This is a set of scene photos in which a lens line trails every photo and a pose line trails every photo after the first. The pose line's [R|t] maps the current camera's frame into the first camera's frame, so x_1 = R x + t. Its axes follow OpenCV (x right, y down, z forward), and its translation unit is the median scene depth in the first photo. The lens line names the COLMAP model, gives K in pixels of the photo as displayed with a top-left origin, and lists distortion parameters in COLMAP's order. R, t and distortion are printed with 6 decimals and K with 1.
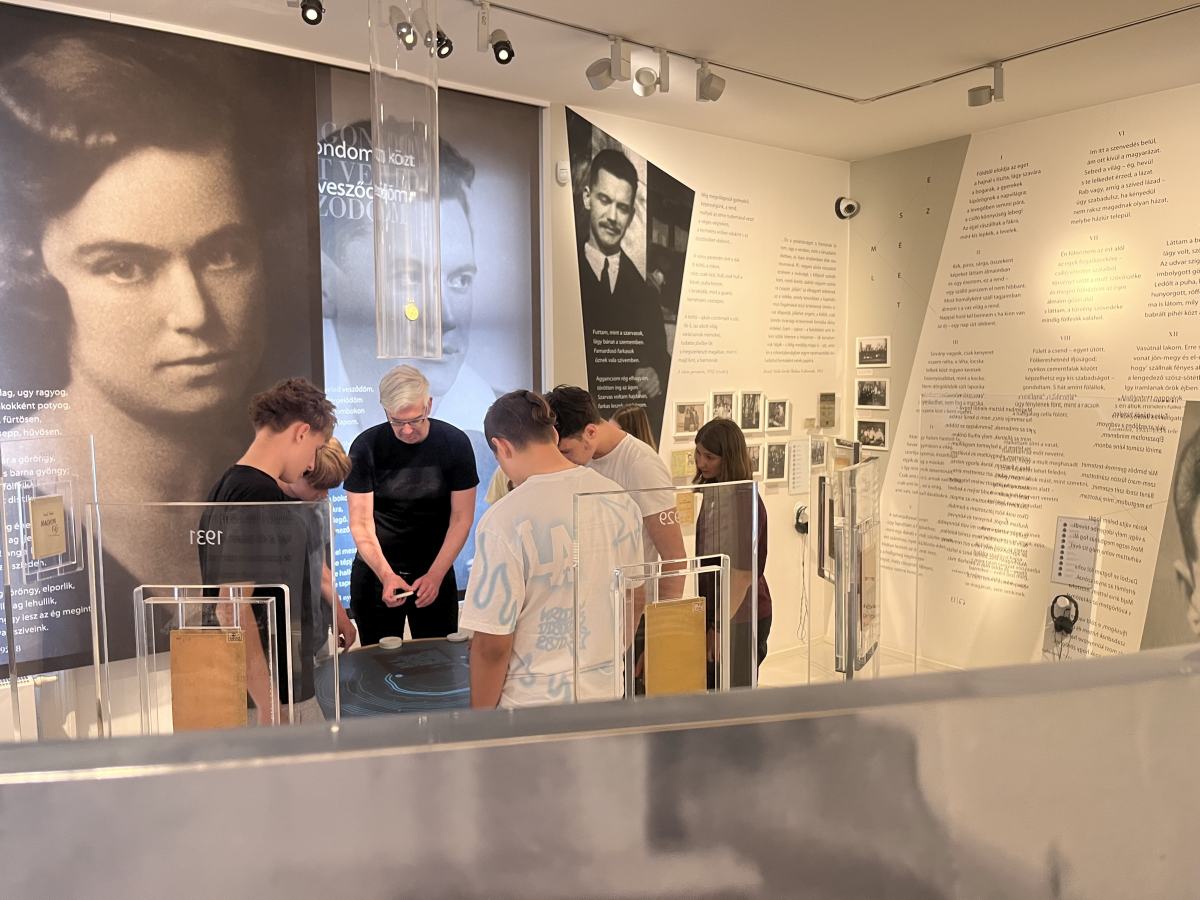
lens RADIAL K [[901.7, 0, 599.1], [0, 901.7, 459.3], [0, 0, 1]] dist [0.071501, -0.010556]
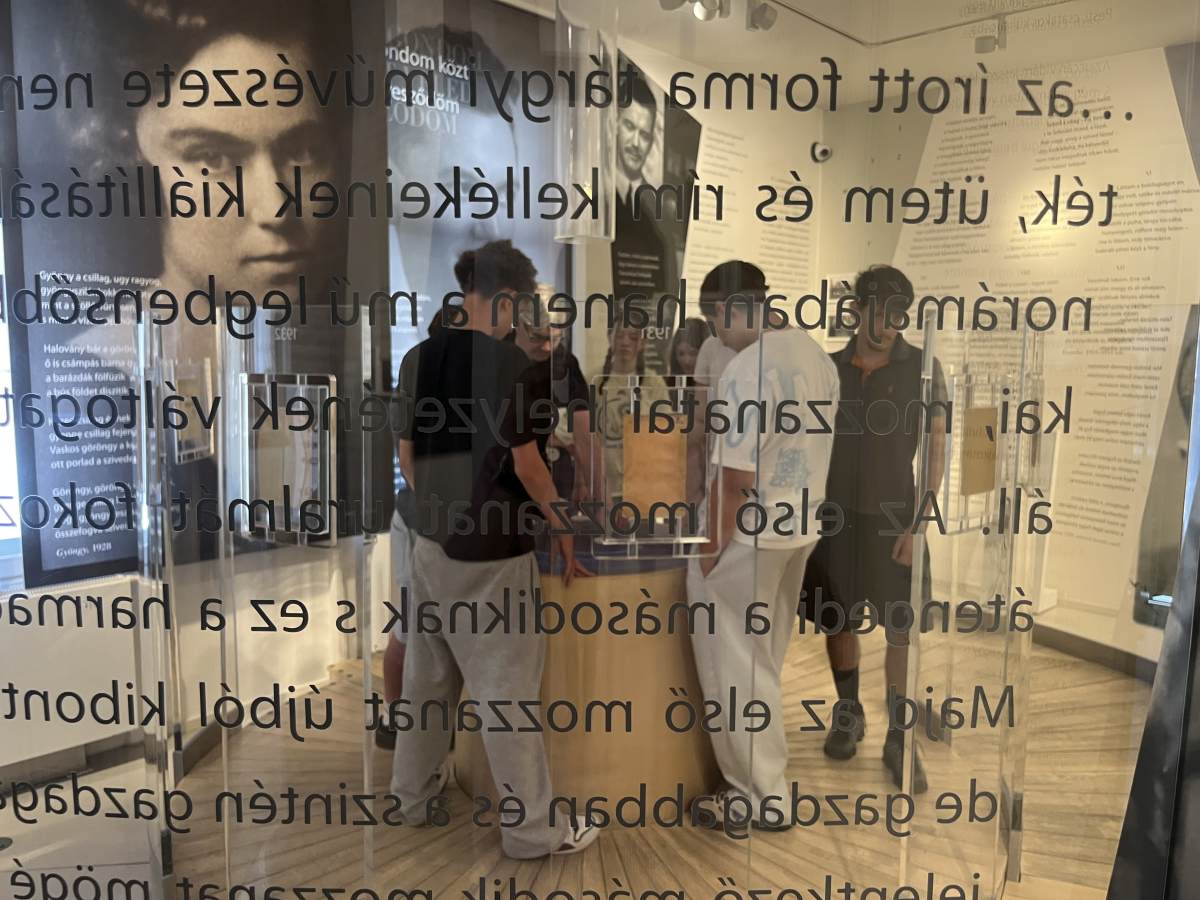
lens RADIAL K [[901.7, 0, 608.4], [0, 901.7, 446.9], [0, 0, 1]] dist [0.071501, -0.010556]
pose [[0.985356, -0.006059, 0.170400, -0.210793], [0.002431, 0.999766, 0.021497, 0.062886], [-0.170491, -0.020768, 0.985140, -0.032859]]
